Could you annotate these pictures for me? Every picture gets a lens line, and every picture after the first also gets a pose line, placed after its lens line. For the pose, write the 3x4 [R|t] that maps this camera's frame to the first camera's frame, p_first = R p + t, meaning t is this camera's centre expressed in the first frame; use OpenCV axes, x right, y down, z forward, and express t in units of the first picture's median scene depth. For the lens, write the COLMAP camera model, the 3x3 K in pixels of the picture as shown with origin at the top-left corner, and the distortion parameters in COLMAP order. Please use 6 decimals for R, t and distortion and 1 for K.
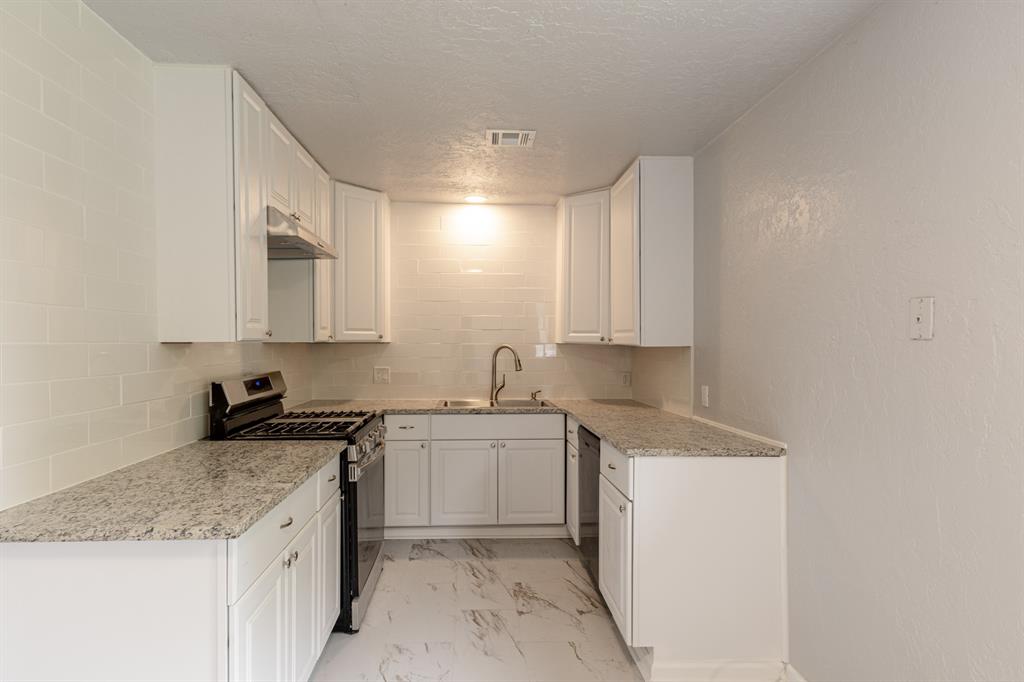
lens RADIAL K [[548.0, 0, 505.3], [0, 548.0, 342.1], [0, 0, 1]] dist [0.009215, -0.005071]
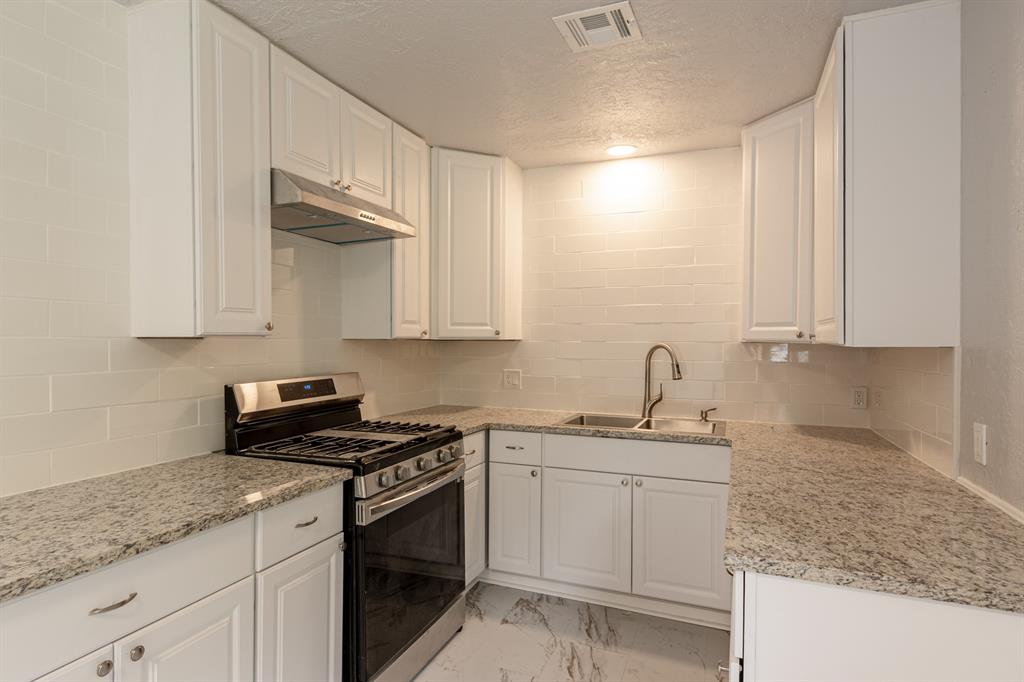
lens RADIAL K [[548.0, 0, 519.5], [0, 548.0, 340.5], [0, 0, 1]] dist [0.009215, -0.005071]
pose [[0.903273, 0.001833, -0.429063, 0.171119], [-0.002734, 0.999995, -0.001485, 0.003177], [0.429058, 0.002514, 0.903273, 0.304684]]
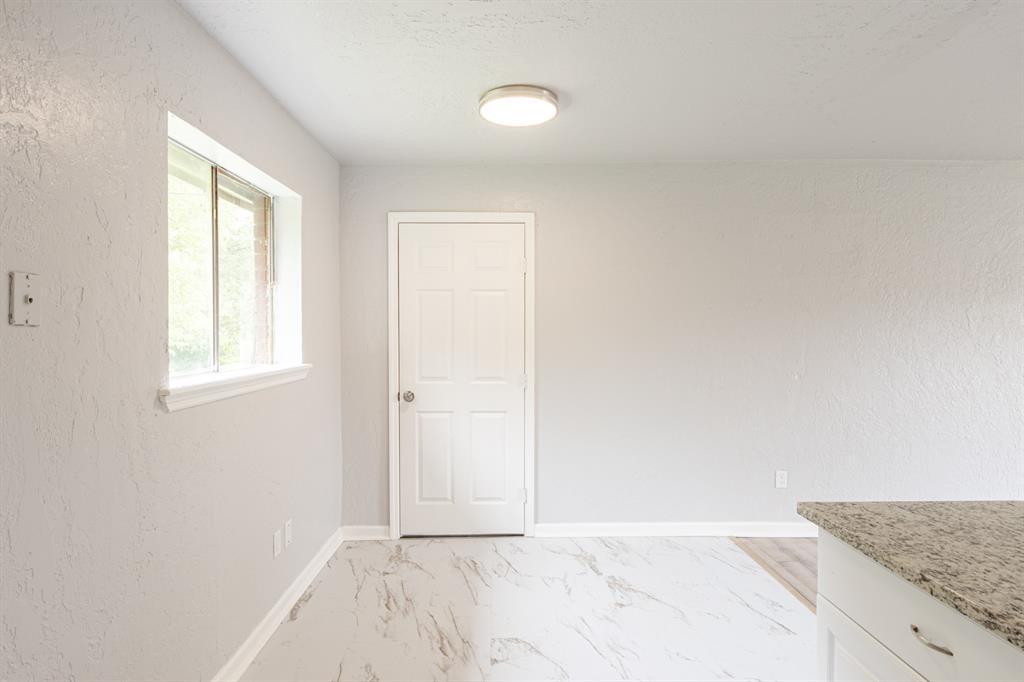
lens RADIAL K [[548.0, 0, 511.7], [0, 548.0, 340.0], [0, 0, 1]] dist [0.009215, -0.005071]
pose [[-0.999237, 0.001425, 0.039033, 0.012276], [0.002160, 0.999821, 0.018797, -0.001880], [-0.038999, 0.018867, -0.999061, 0.812639]]
